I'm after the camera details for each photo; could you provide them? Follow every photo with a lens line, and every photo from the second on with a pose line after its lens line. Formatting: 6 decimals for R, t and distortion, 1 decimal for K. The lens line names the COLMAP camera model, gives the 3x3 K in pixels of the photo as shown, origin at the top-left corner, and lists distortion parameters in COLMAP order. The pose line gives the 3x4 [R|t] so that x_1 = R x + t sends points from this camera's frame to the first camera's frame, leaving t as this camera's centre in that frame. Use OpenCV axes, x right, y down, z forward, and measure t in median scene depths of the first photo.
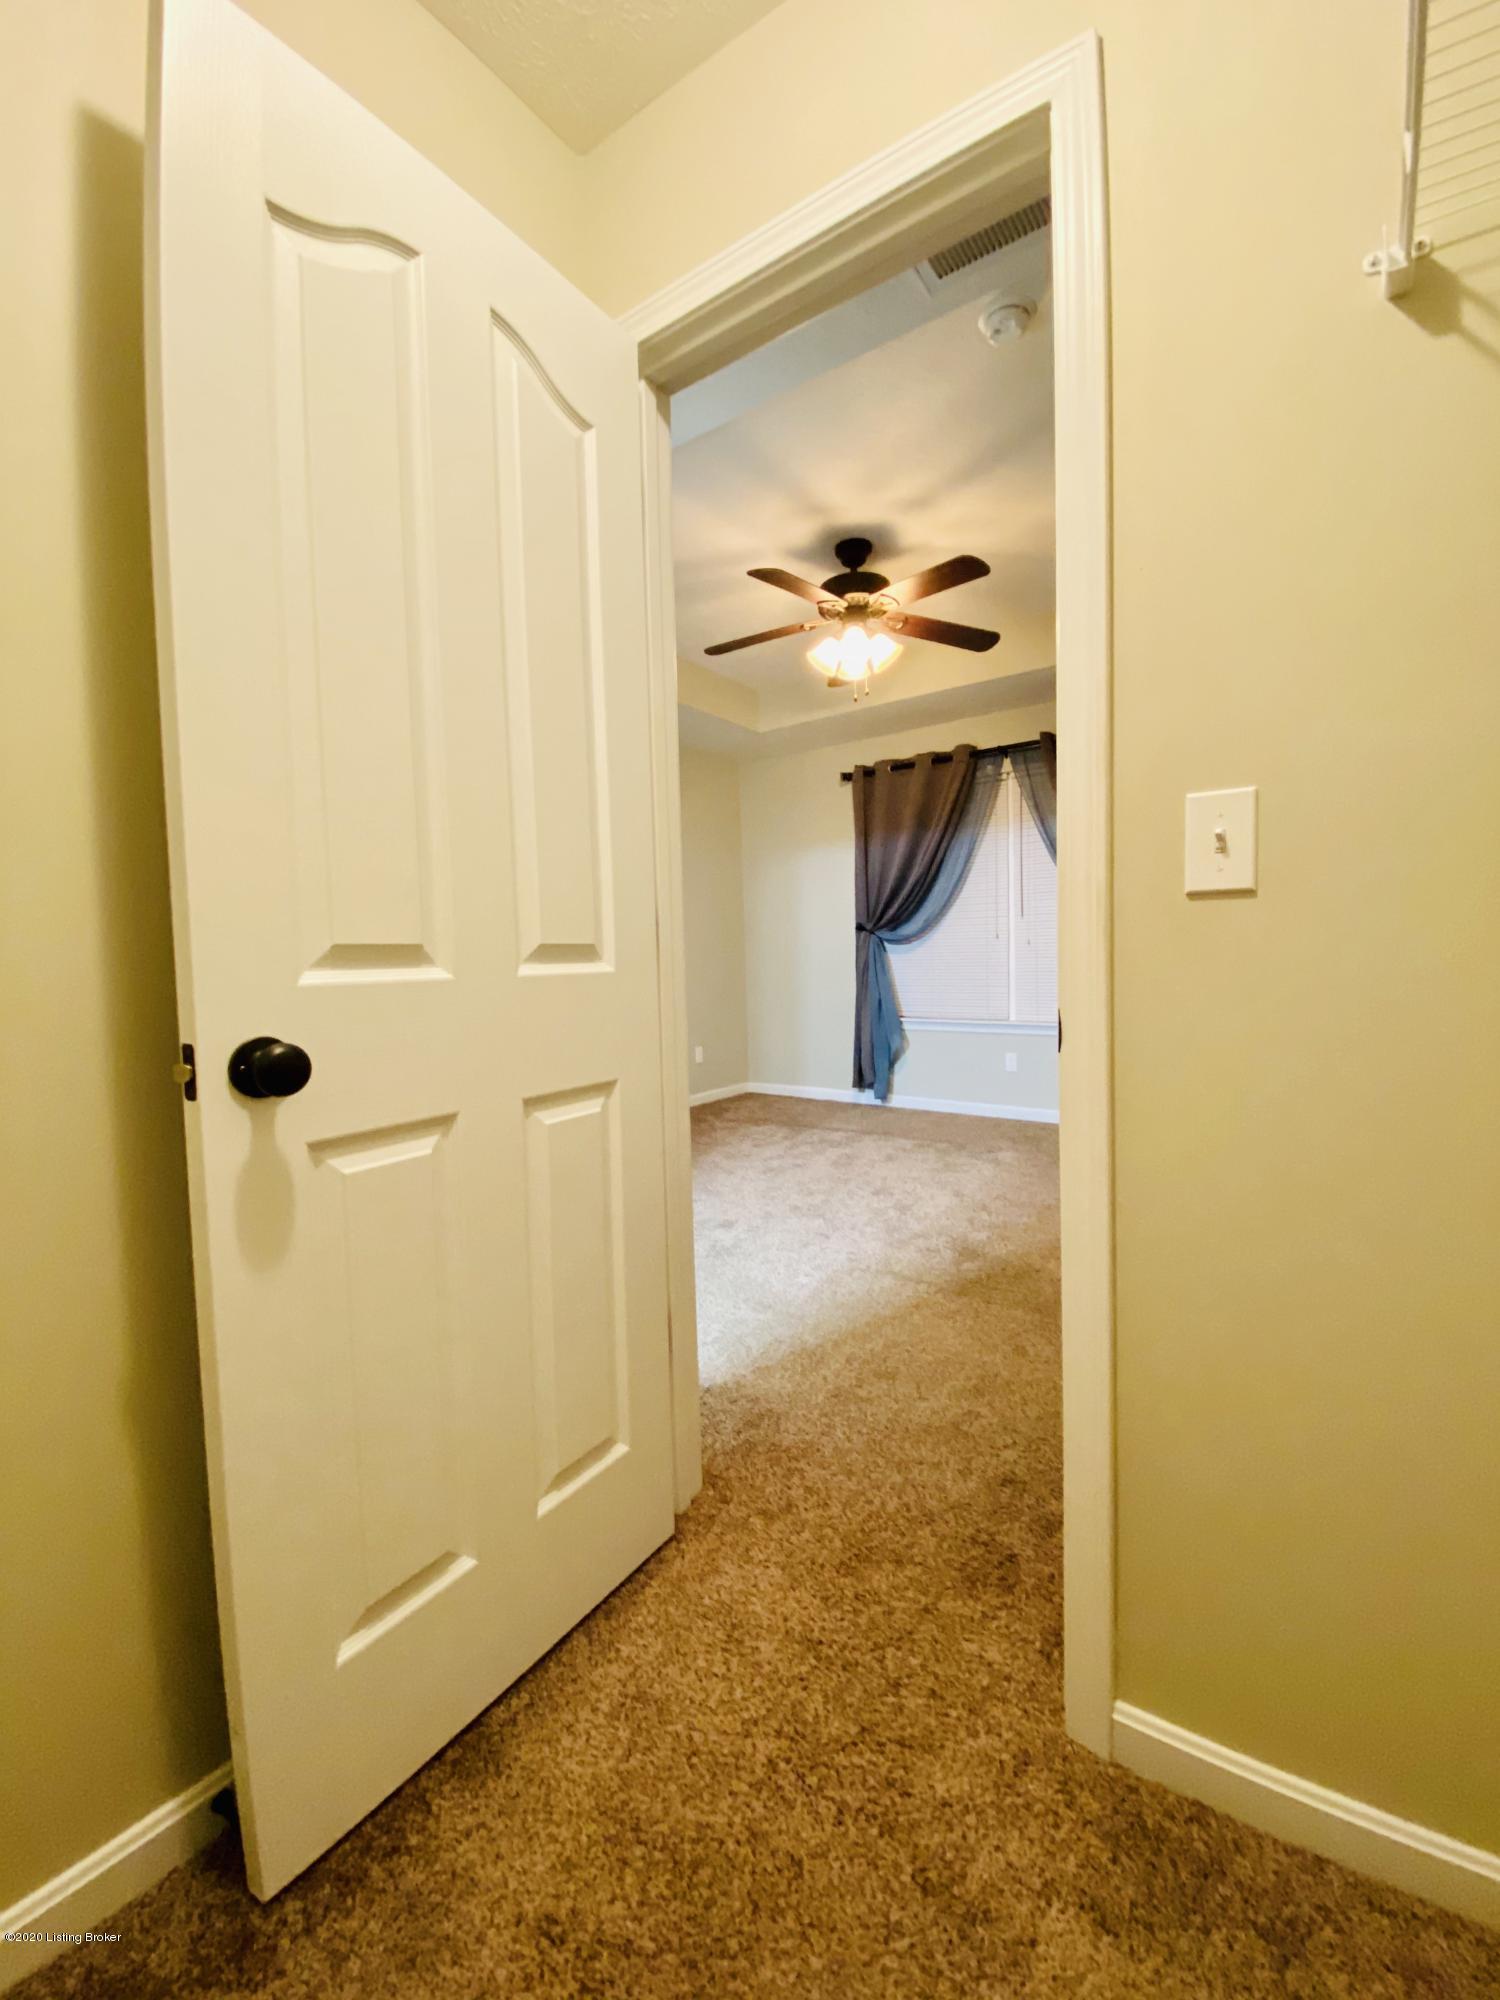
lens RADIAL K [[807.0, 0, 748.0], [0, 807.0, 997.4], [0, 0, 1]] dist [0.005726, -0.013094]
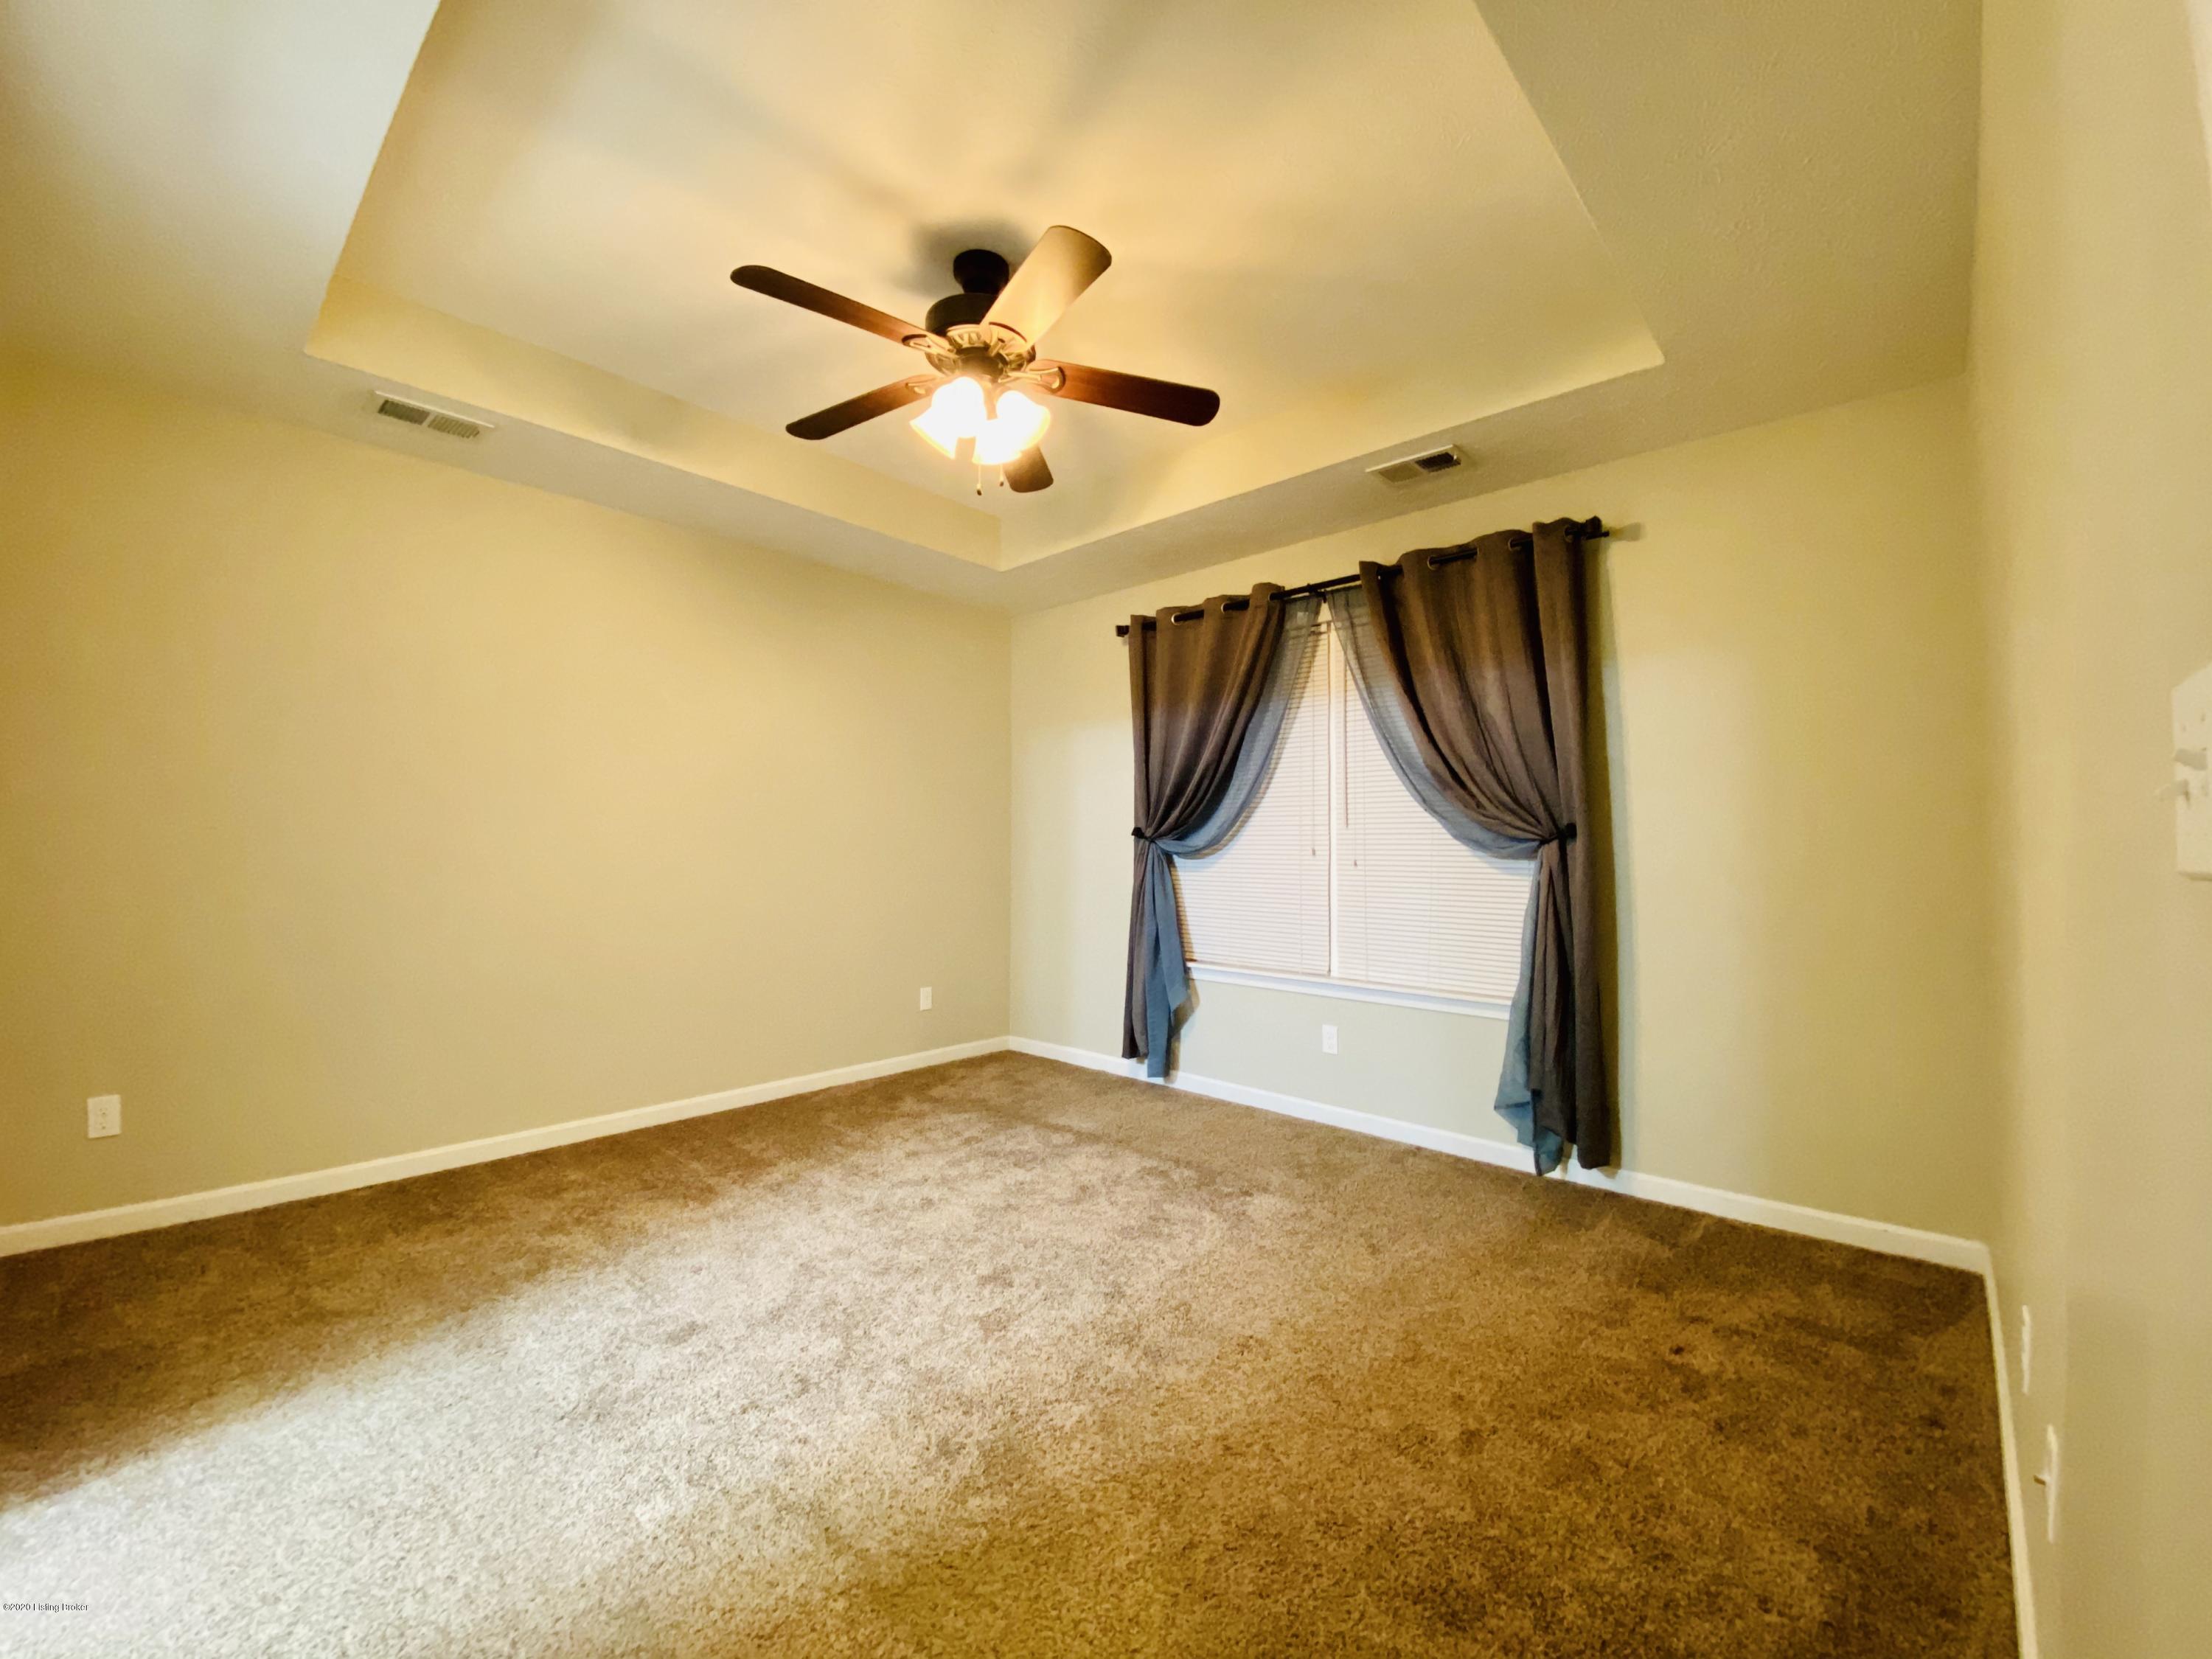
lens RADIAL K [[892.5, 0, 1112.0], [0, 892.5, 819.0], [0, 0, 1]] dist [0.005726, -0.013094]
pose [[0.993904, 0.028593, -0.106478, 0.210650], [-0.038044, 0.995410, -0.087816, -0.030105], [0.103479, 0.091332, 0.990430, 0.210487]]
